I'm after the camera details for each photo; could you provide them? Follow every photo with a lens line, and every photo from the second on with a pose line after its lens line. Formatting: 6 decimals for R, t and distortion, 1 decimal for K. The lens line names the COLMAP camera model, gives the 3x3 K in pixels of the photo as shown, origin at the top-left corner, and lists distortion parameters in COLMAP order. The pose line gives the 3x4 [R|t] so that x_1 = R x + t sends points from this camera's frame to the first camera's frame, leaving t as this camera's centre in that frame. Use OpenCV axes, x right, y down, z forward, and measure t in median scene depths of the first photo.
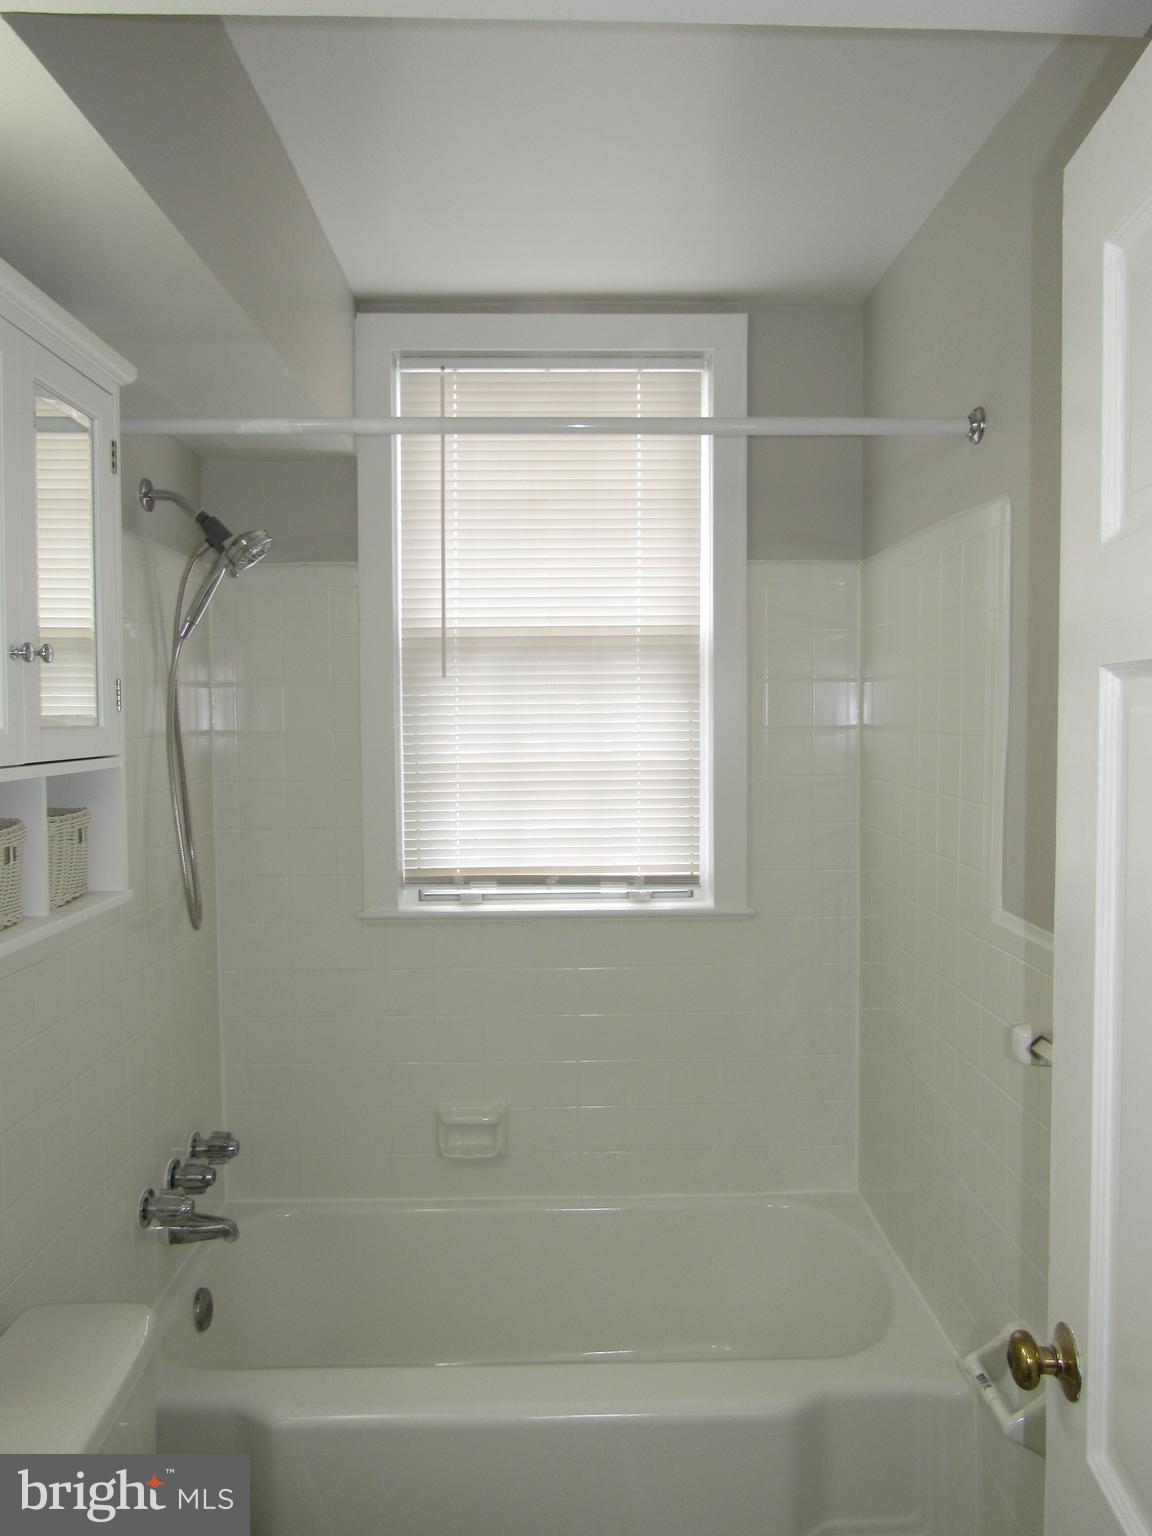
lens RADIAL K [[1101.6, 0, 578.8], [0, 1101.6, 763.4], [0, 0, 1]] dist [-0.018063, 0.012370]
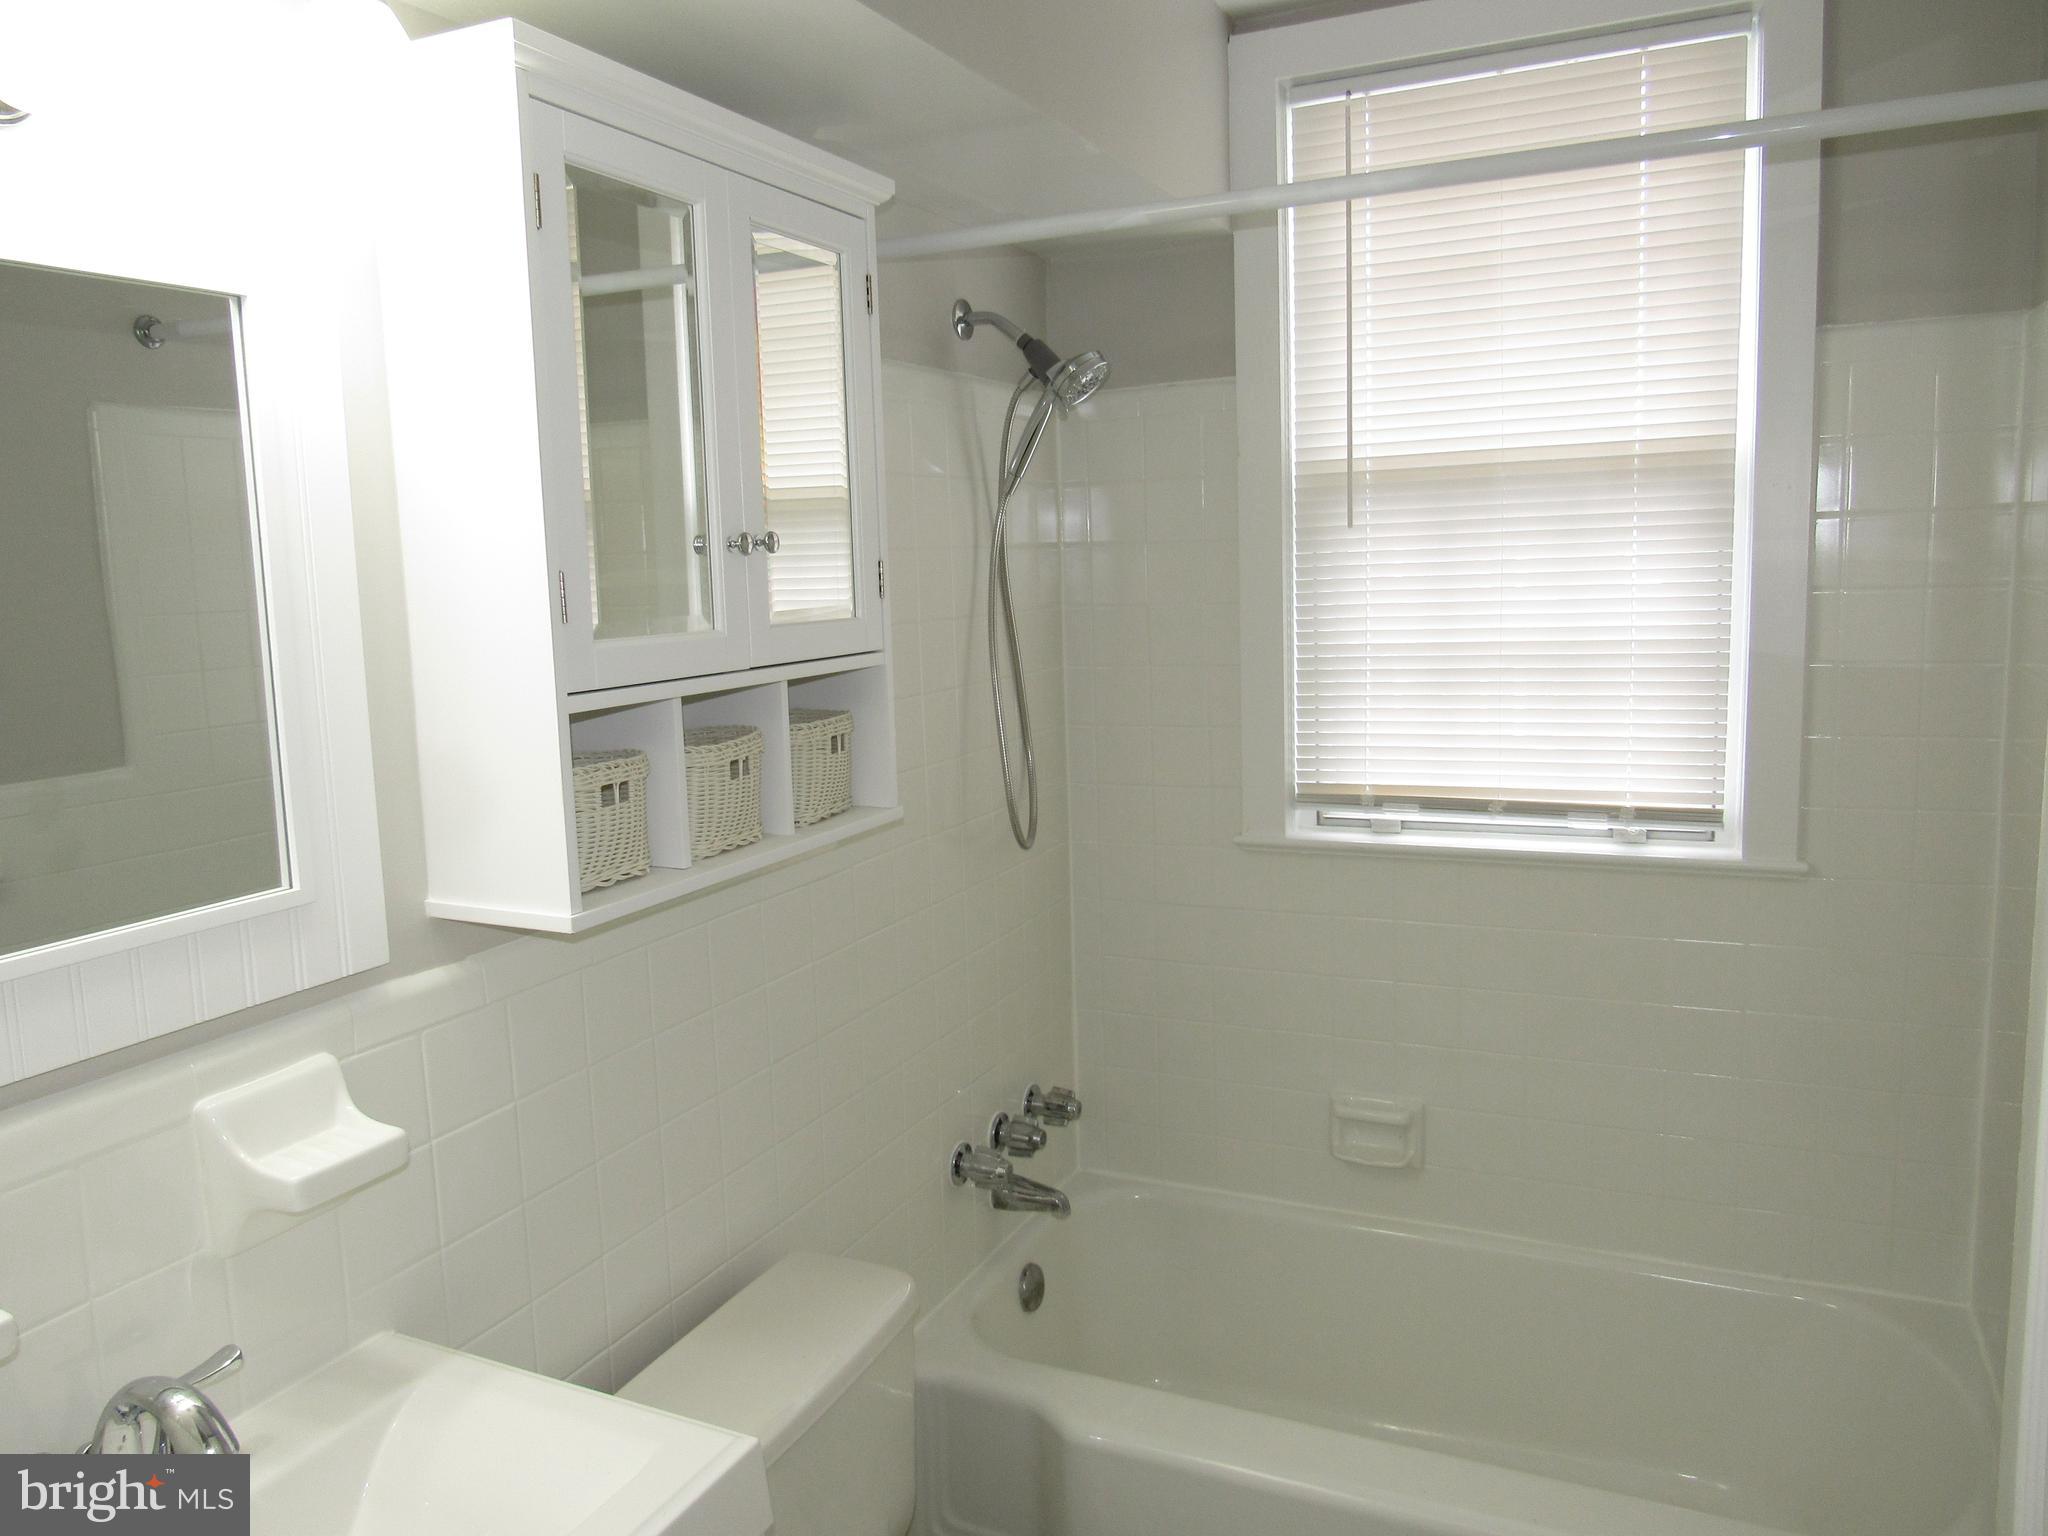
lens RADIAL K [[1468.8, 0, 1021.1], [0, 1468.8, 759.6], [0, 0, 1]] dist [-0.018063, 0.012370]
pose [[0.896357, 0.036513, -0.441827, 0.122818], [0.008396, 0.995026, 0.099263, -0.022910], [0.443254, -0.092685, 0.891592, 0.011737]]
